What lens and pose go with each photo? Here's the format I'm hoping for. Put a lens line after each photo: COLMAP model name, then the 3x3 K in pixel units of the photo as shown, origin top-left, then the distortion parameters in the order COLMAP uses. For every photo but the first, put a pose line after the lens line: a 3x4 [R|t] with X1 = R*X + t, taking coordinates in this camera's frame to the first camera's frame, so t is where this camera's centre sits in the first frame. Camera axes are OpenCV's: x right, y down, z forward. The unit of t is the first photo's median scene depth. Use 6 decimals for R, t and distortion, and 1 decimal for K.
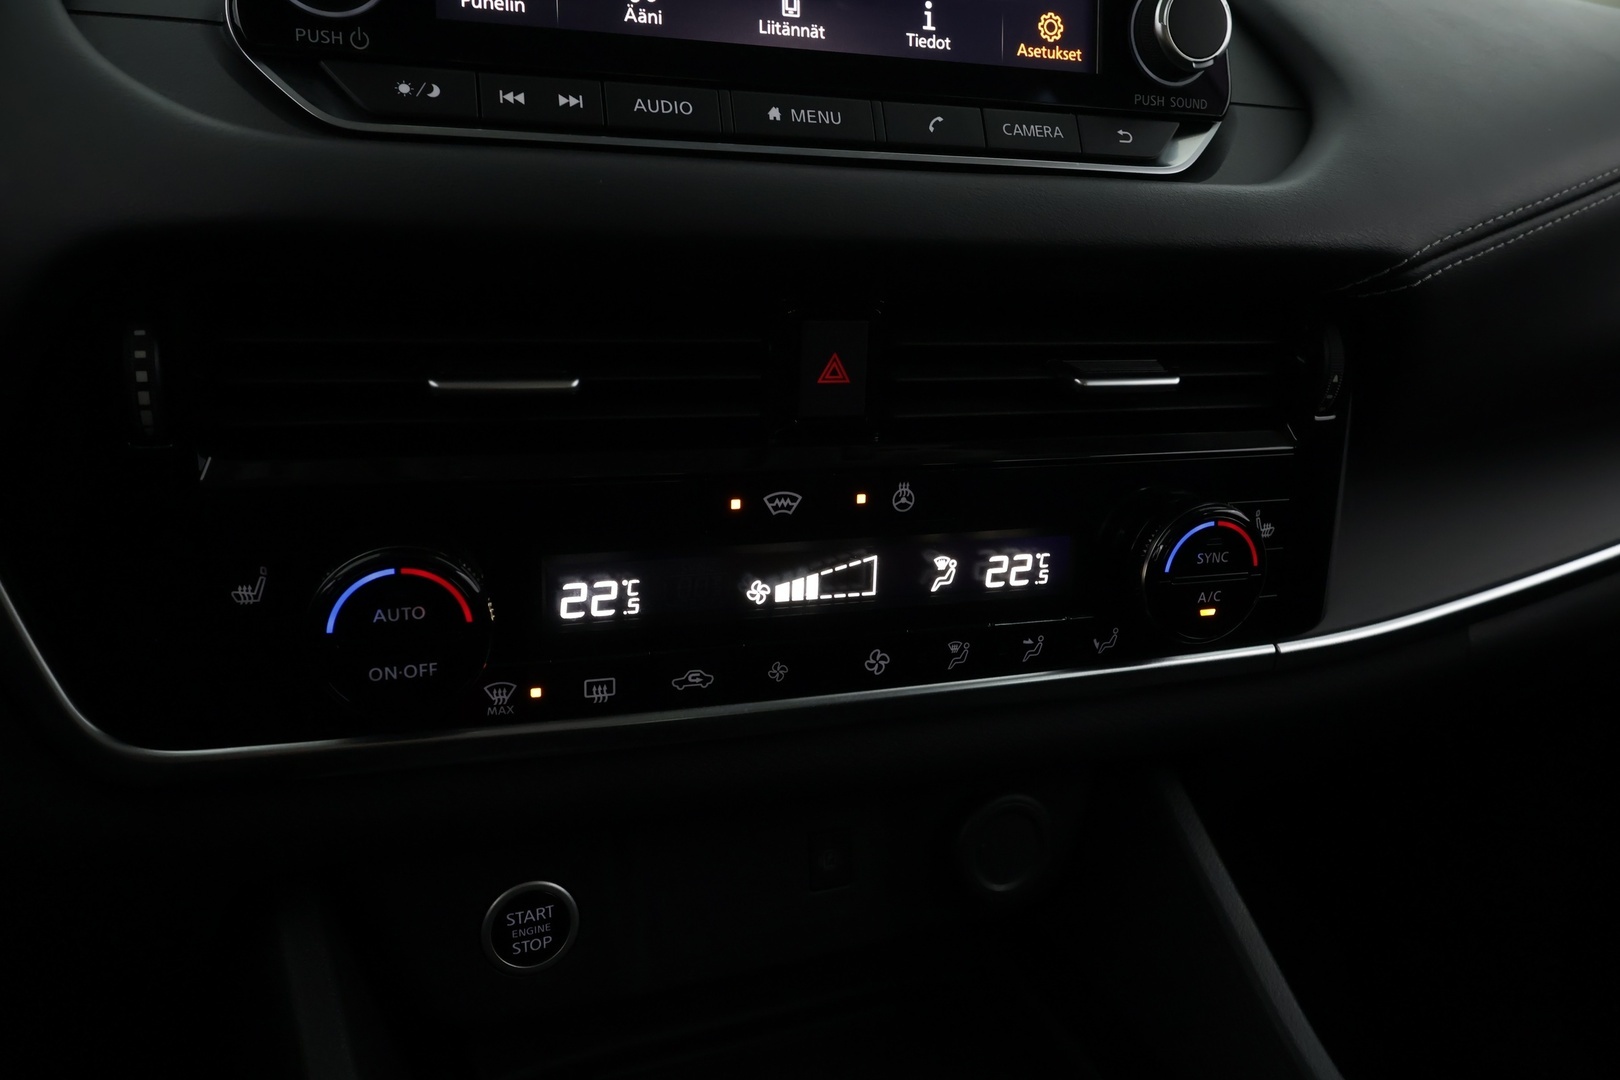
lens RADIAL K [[1271.0, 0, 809.7], [0, 1271.0, 501.3], [0, 0, 1]] dist [-0.001327, -0.002134]
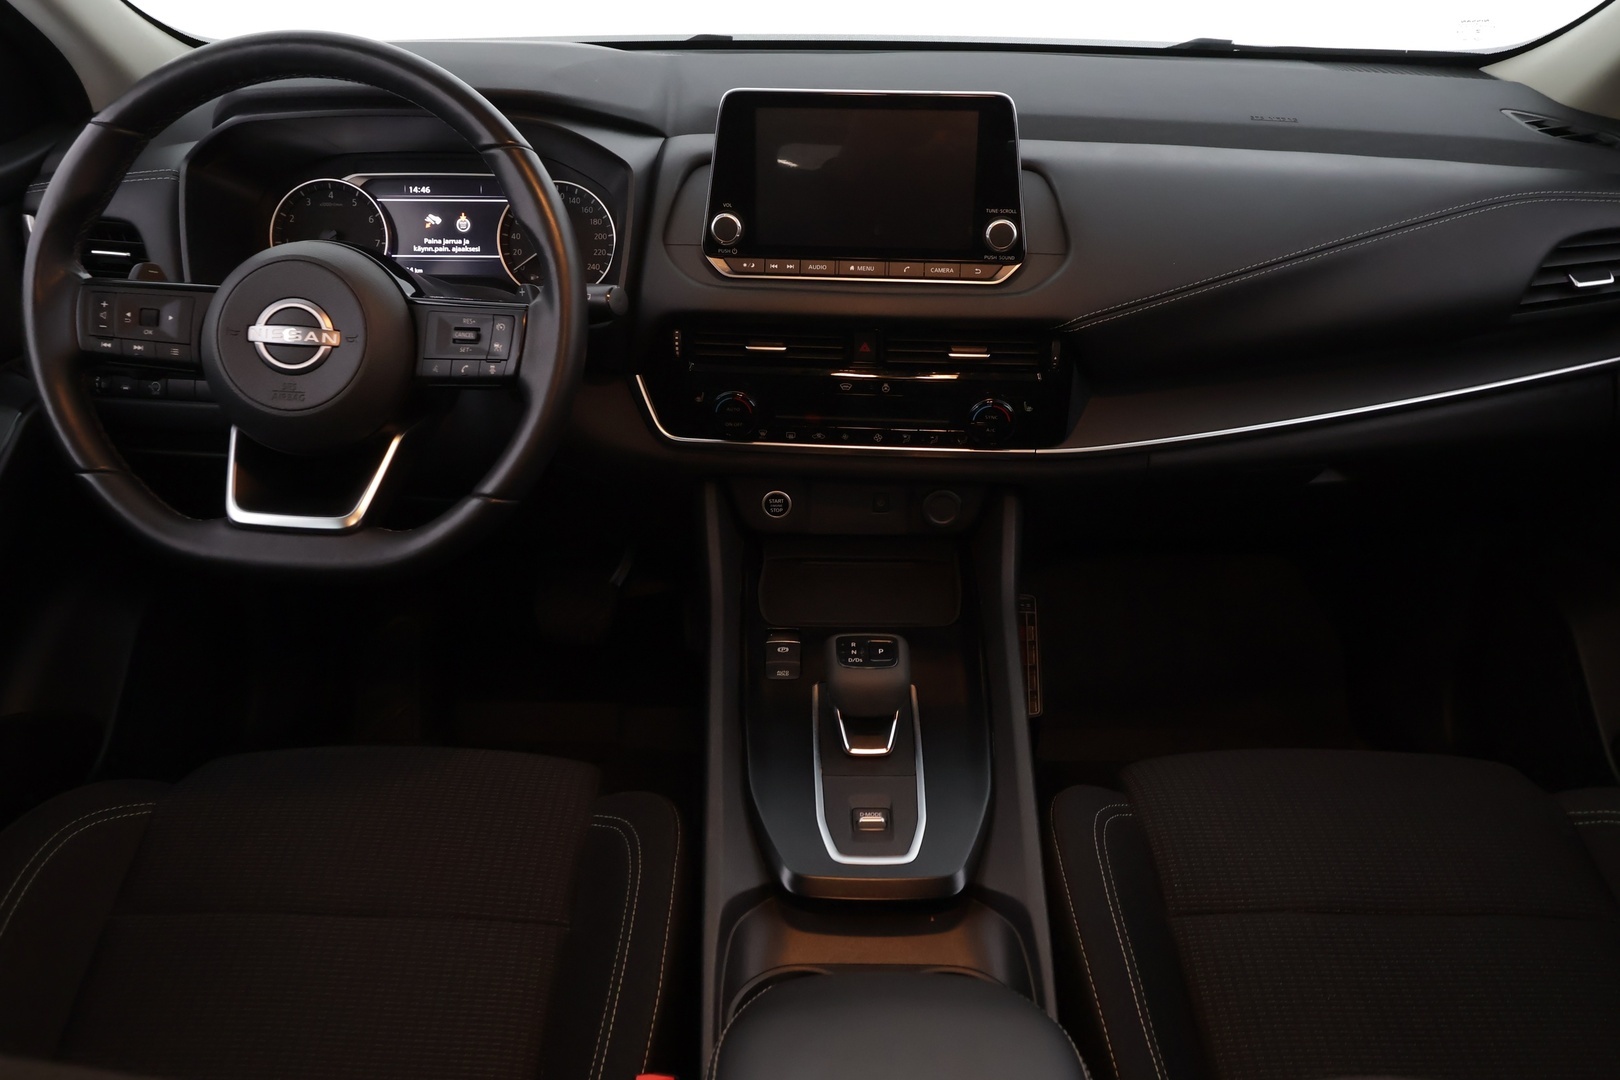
lens RADIAL K [[1271.0, 0, 809.7], [0, 1271.0, 501.3], [0, 0, 1]] dist [-0.001327, -0.002134]
pose [[0.914590, 0.139184, -0.379676, 1.187241], [-0.064120, 0.976937, 0.203675, -0.374098], [0.399267, -0.161934, 0.902421, -2.073593]]
